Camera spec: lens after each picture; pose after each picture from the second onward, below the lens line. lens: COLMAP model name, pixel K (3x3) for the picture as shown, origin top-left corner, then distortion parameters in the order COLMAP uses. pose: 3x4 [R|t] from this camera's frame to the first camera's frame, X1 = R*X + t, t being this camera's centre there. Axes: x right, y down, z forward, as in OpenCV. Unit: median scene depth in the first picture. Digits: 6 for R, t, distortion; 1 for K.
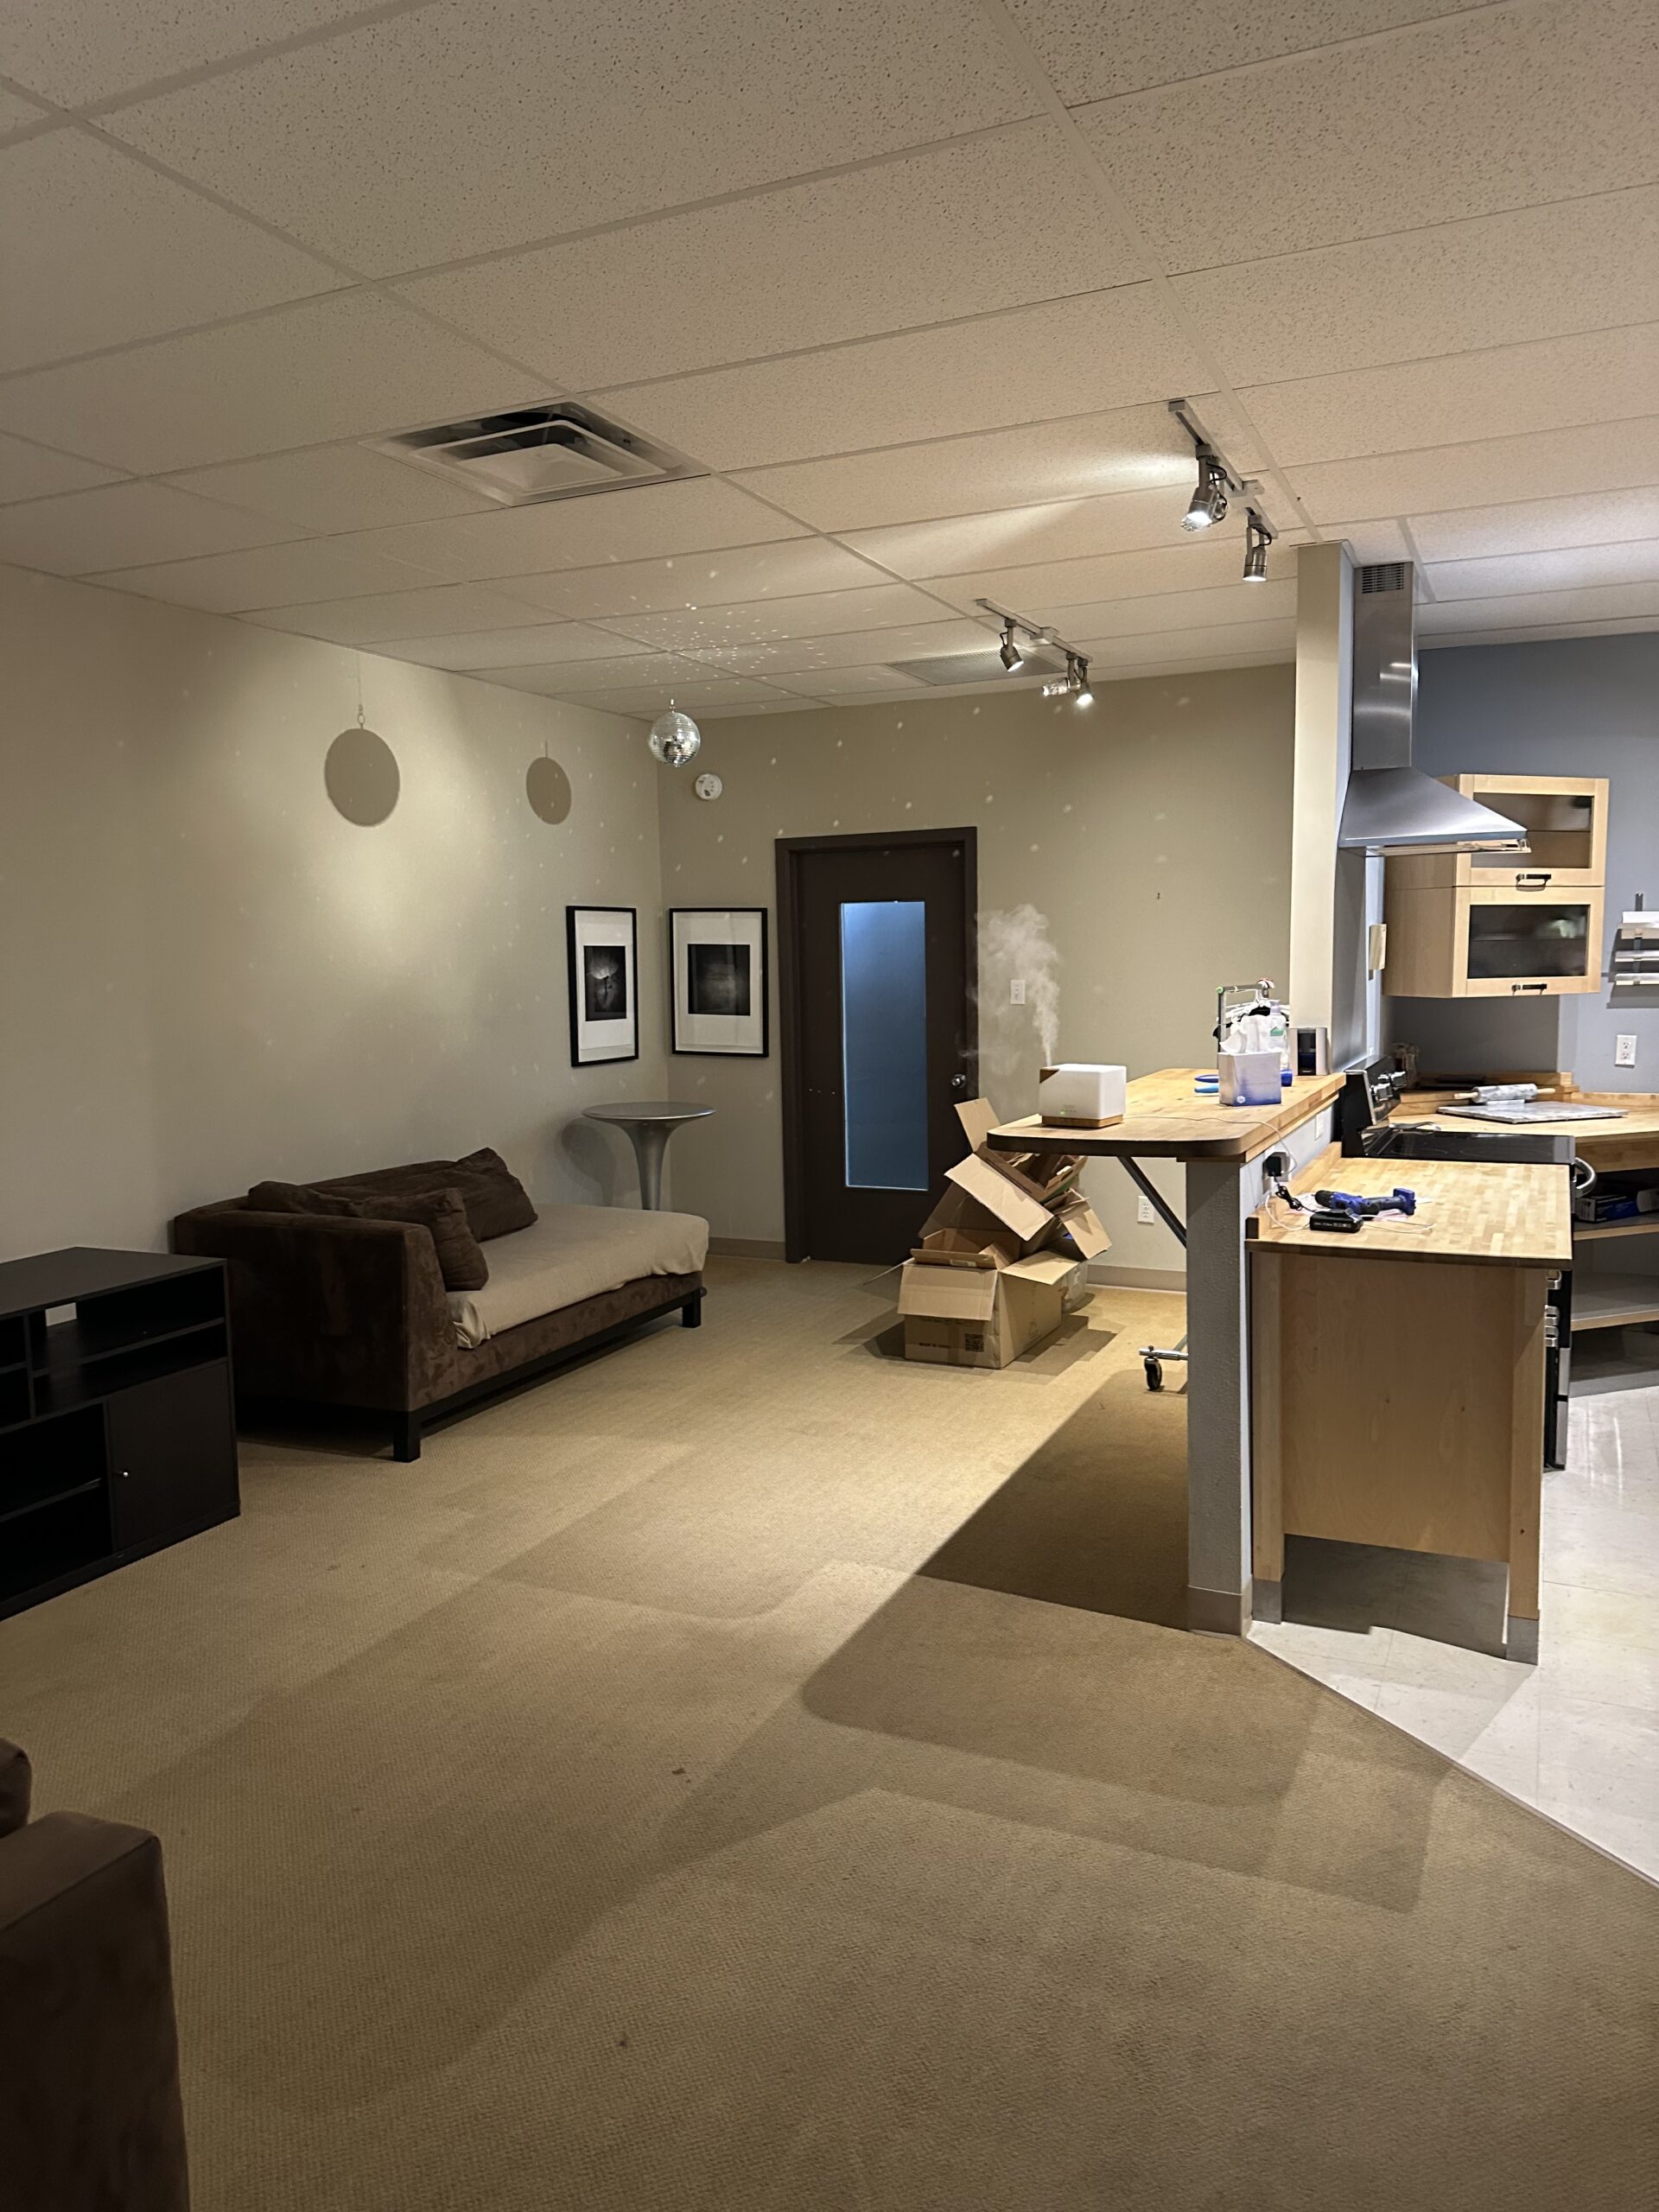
lens RADIAL K [[1563.7, 0, 829.5], [0, 1563.7, 1106.0], [0, 0, 1]] dist [0.027276, -0.032661]
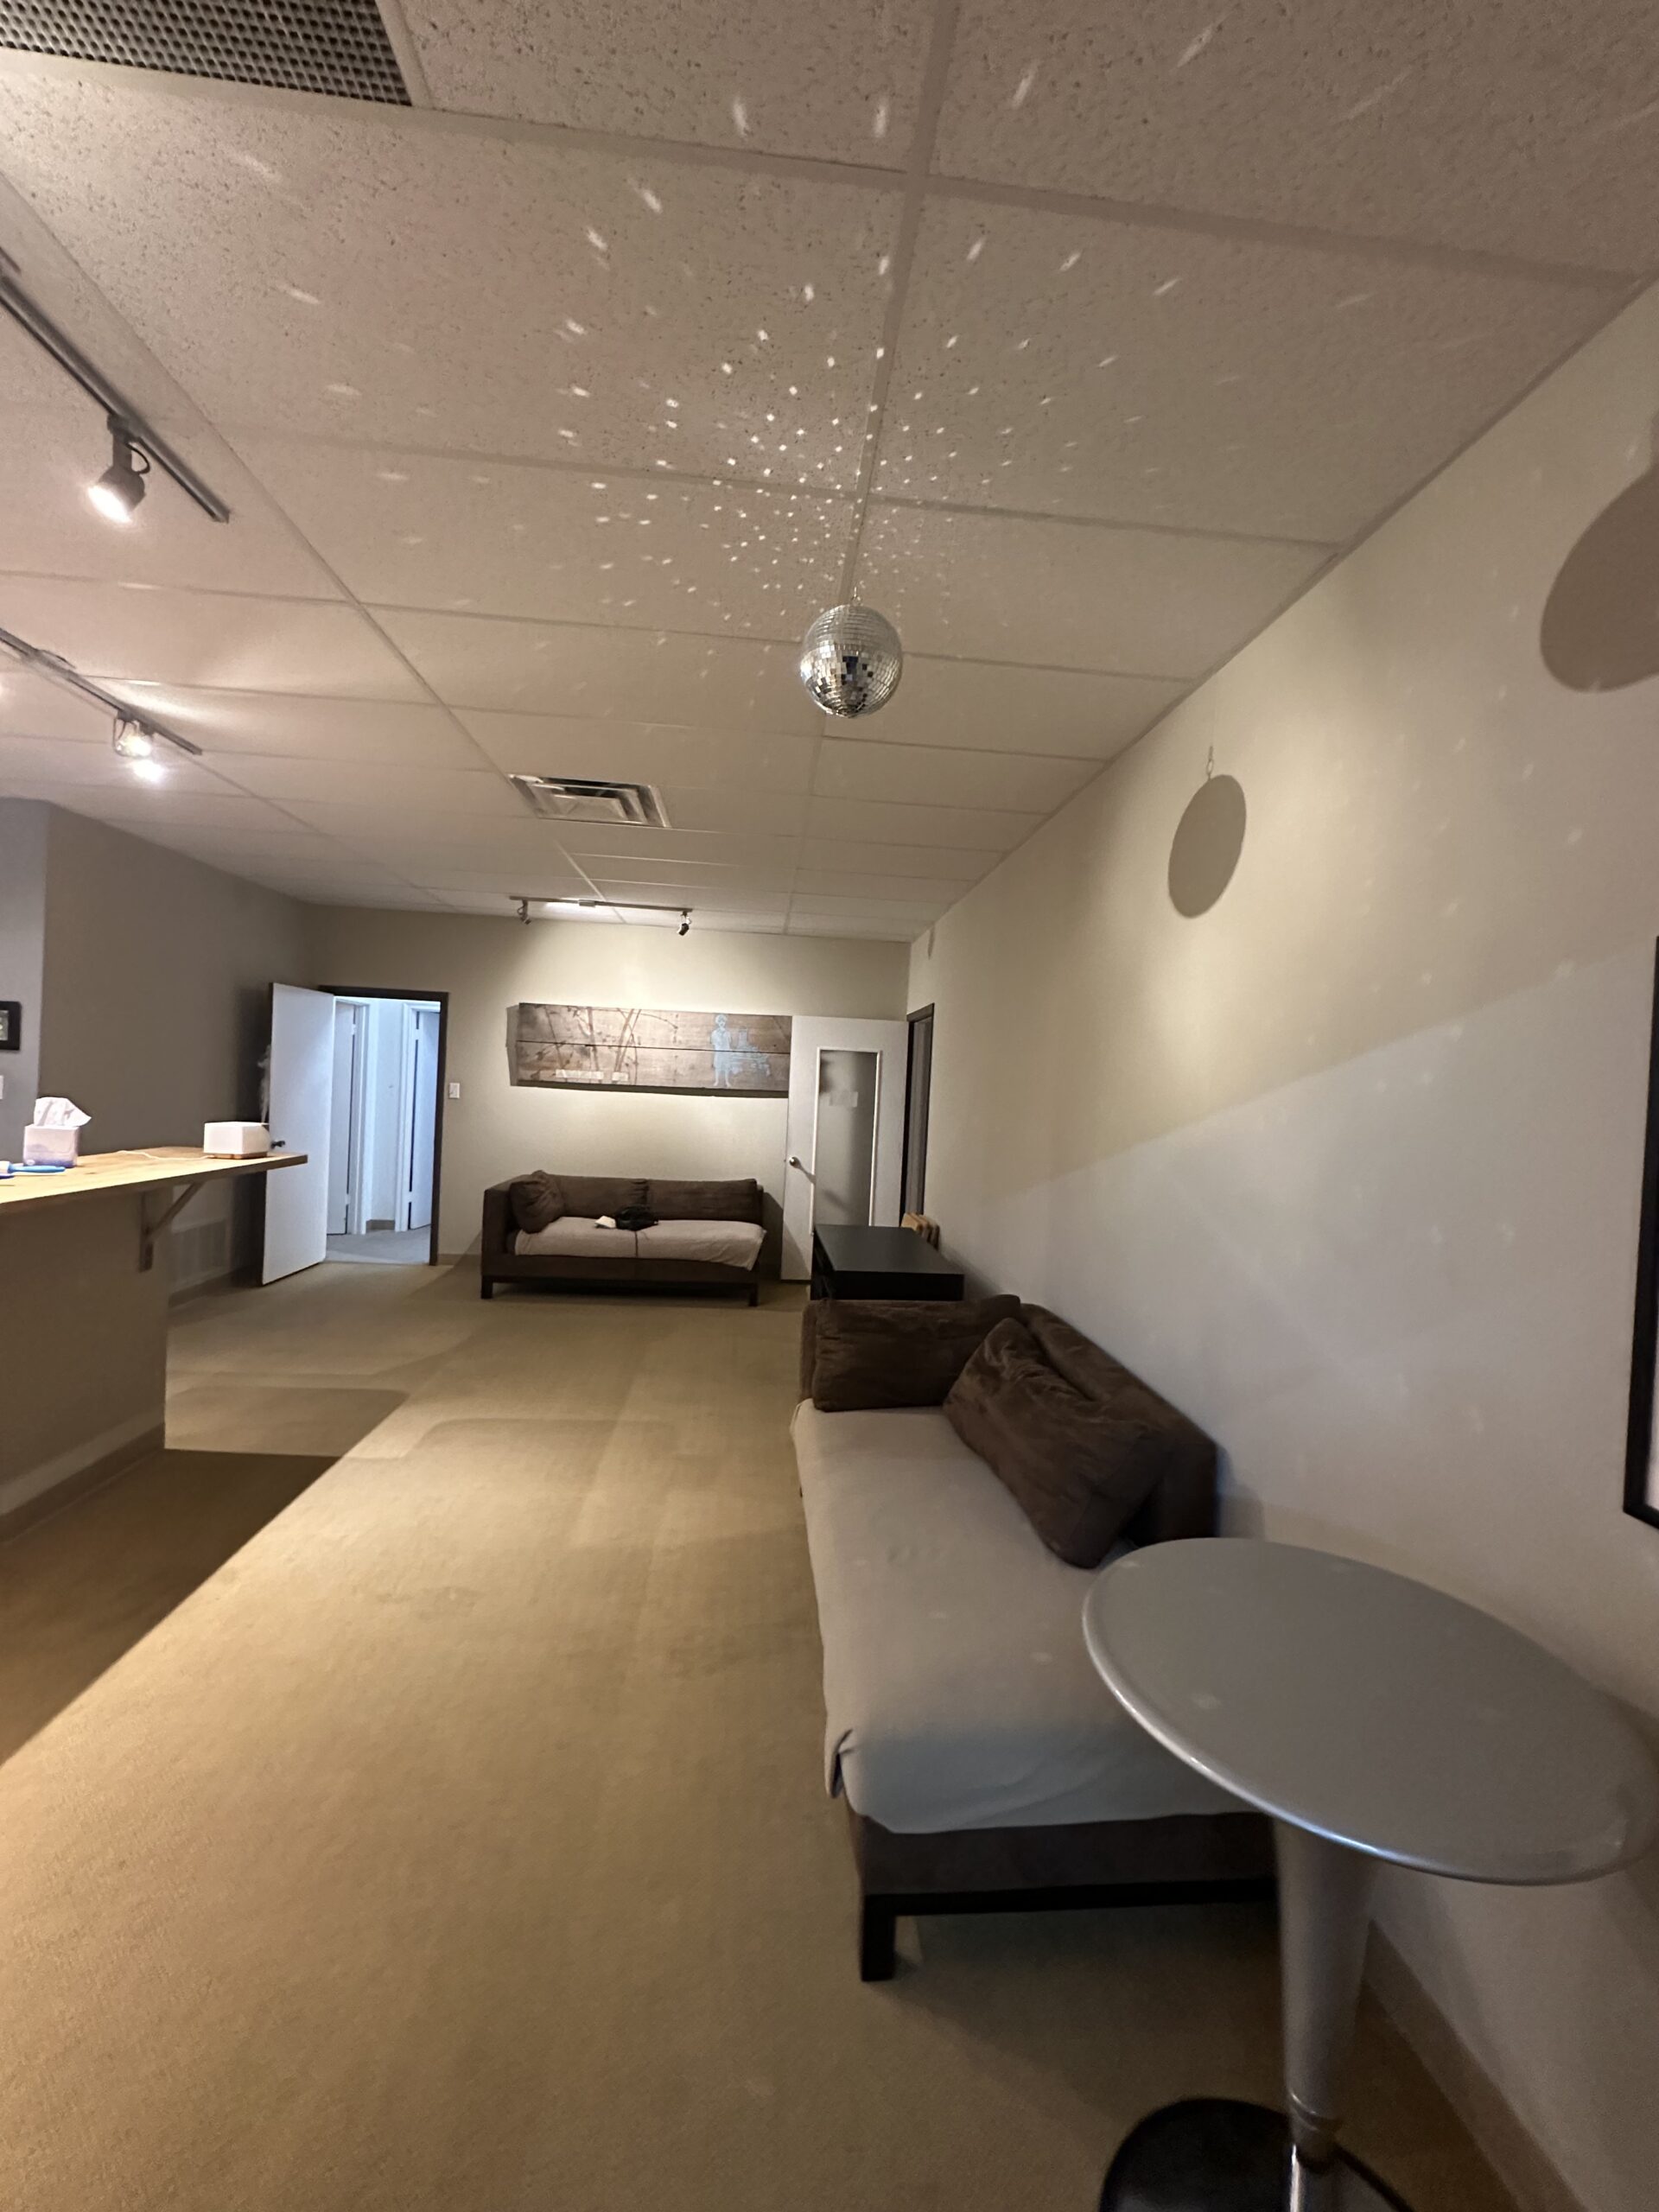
lens RADIAL K [[878.3, 0, 829.5], [0, 878.3, 1106.0], [0, 0, 1]] dist [0.000114, -0.000075]
pose [[-0.867607, -0.015320, -0.497014, 0.069200], [-0.083420, 0.989844, 0.115110, -0.178959], [0.490203, 0.141331, -0.860074, 1.820456]]
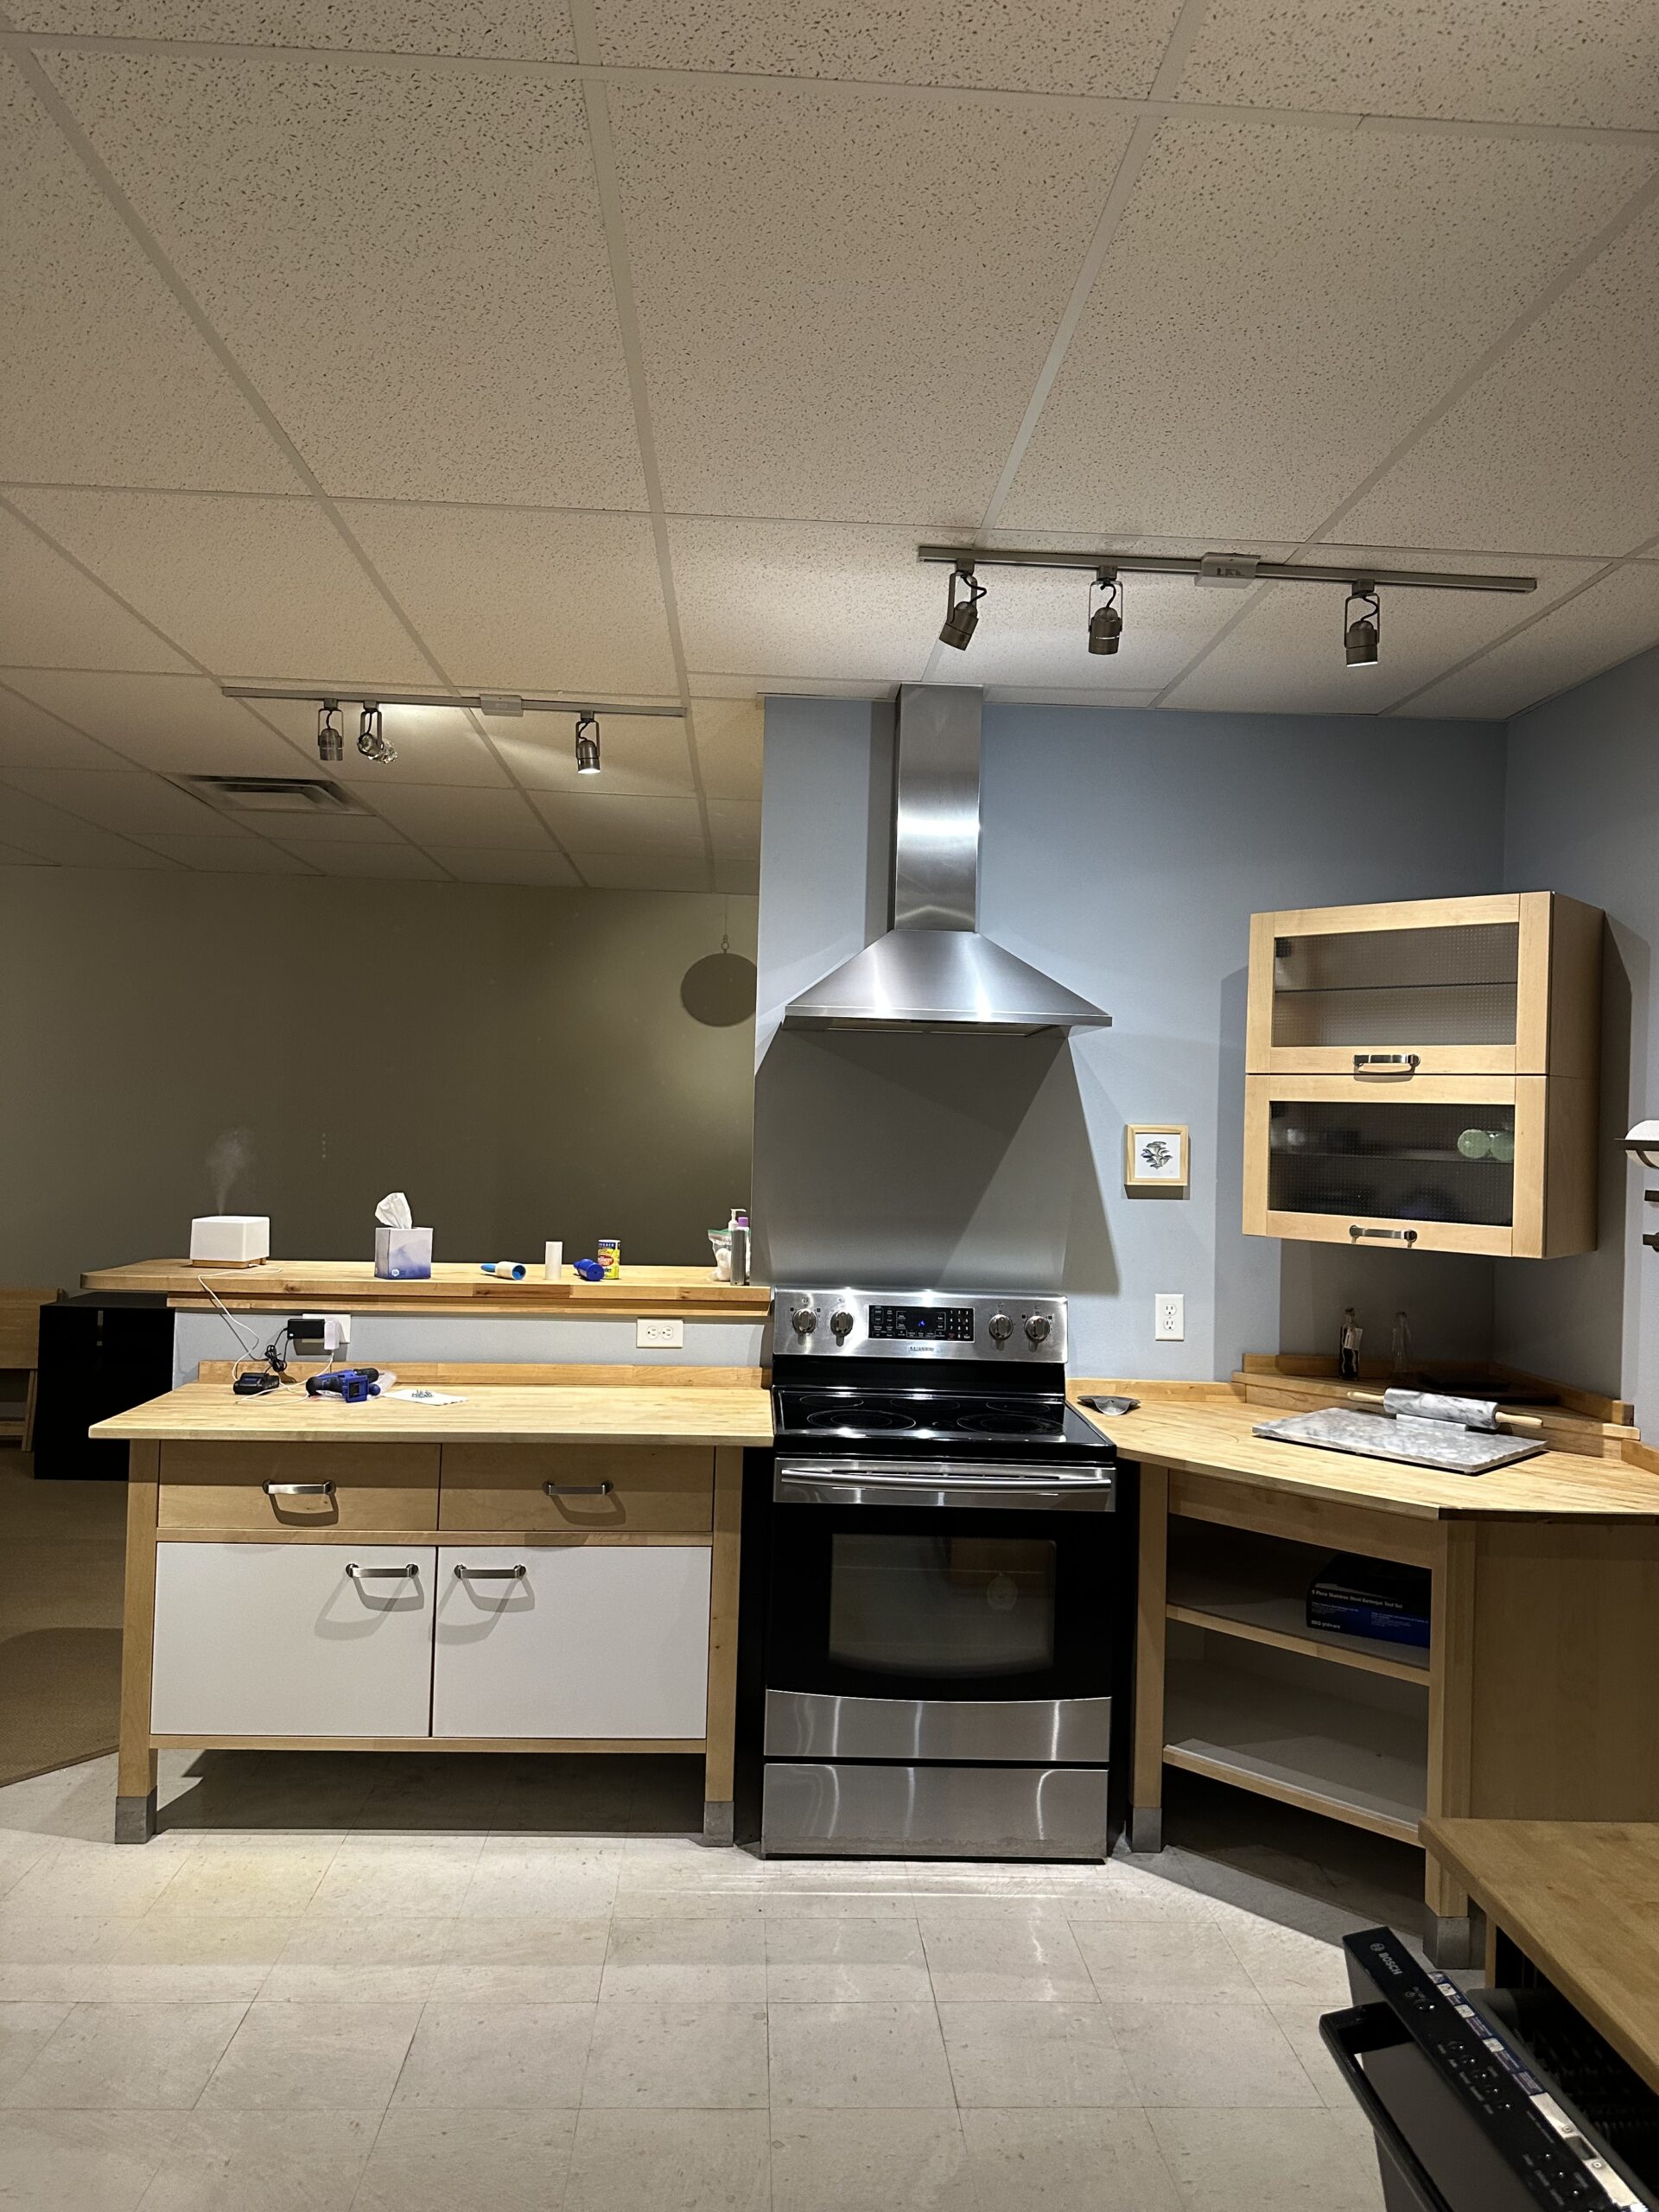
lens RADIAL K [[1561.7, 0, 814.8], [0, 1561.7, 1095.8], [0, 0, 1]] dist [0.038318, -0.049658]
pose [[0.456366, 0.012263, -0.889707, 1.235406], [-0.123986, 0.991027, -0.049938, -0.097317], [0.881111, 0.133101, 0.453792, 0.700577]]
